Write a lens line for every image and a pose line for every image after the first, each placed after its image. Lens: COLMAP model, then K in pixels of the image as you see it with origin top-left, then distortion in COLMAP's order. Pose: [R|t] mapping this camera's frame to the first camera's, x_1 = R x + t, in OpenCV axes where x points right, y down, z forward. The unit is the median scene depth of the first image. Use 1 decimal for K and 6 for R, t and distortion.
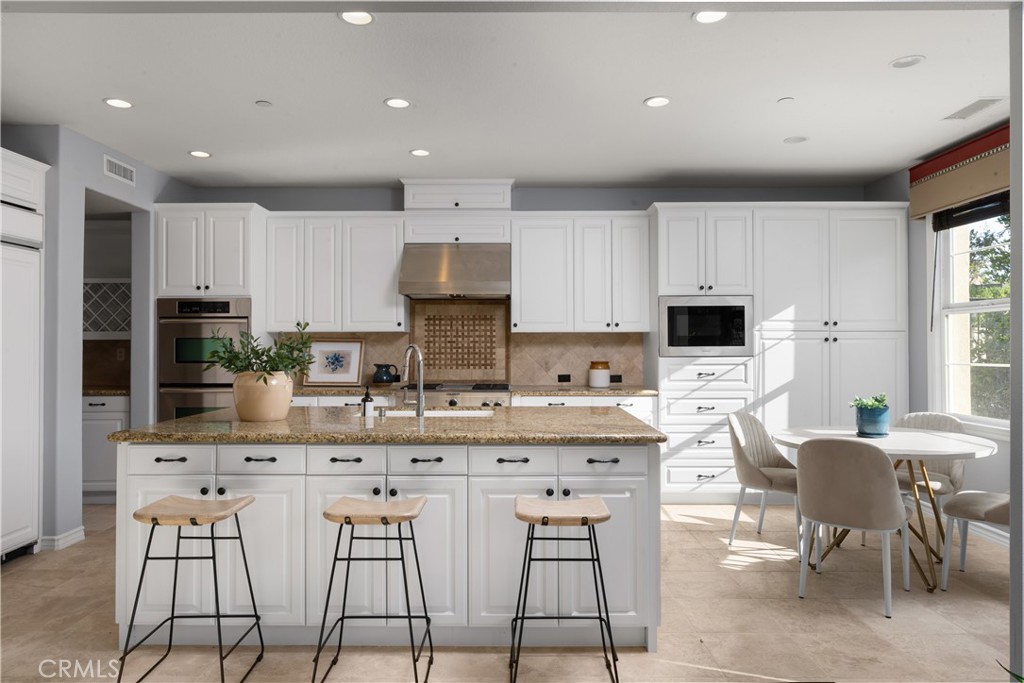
lens RADIAL K [[666.2, 0, 508.1], [0, 666.2, 337.6], [0, 0, 1]] dist [0.000450, -0.000713]
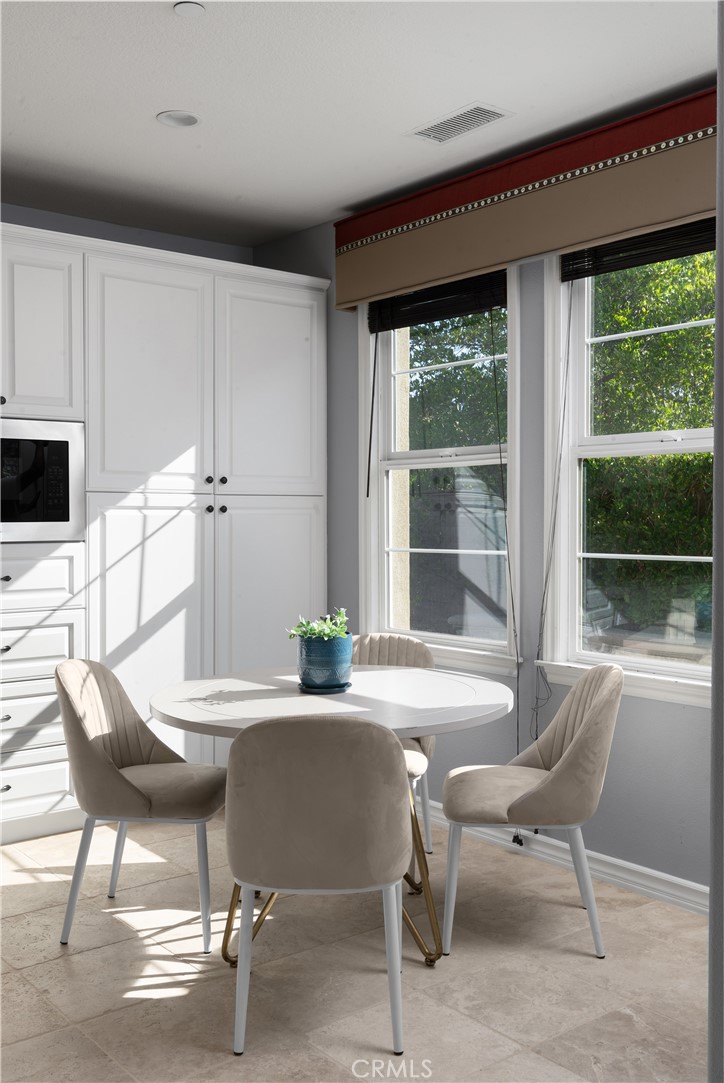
lens RADIAL K [[1068.6, 0, 355.5], [0, 1068.6, 534.1], [0, 0, 1]] dist [0.027314, 0.000000]
pose [[0.781542, -0.010400, 0.623765, 0.017726], [-0.010179, 0.999515, 0.029418, -0.003939], [-0.623769, -0.029340, 0.781058, 0.233503]]
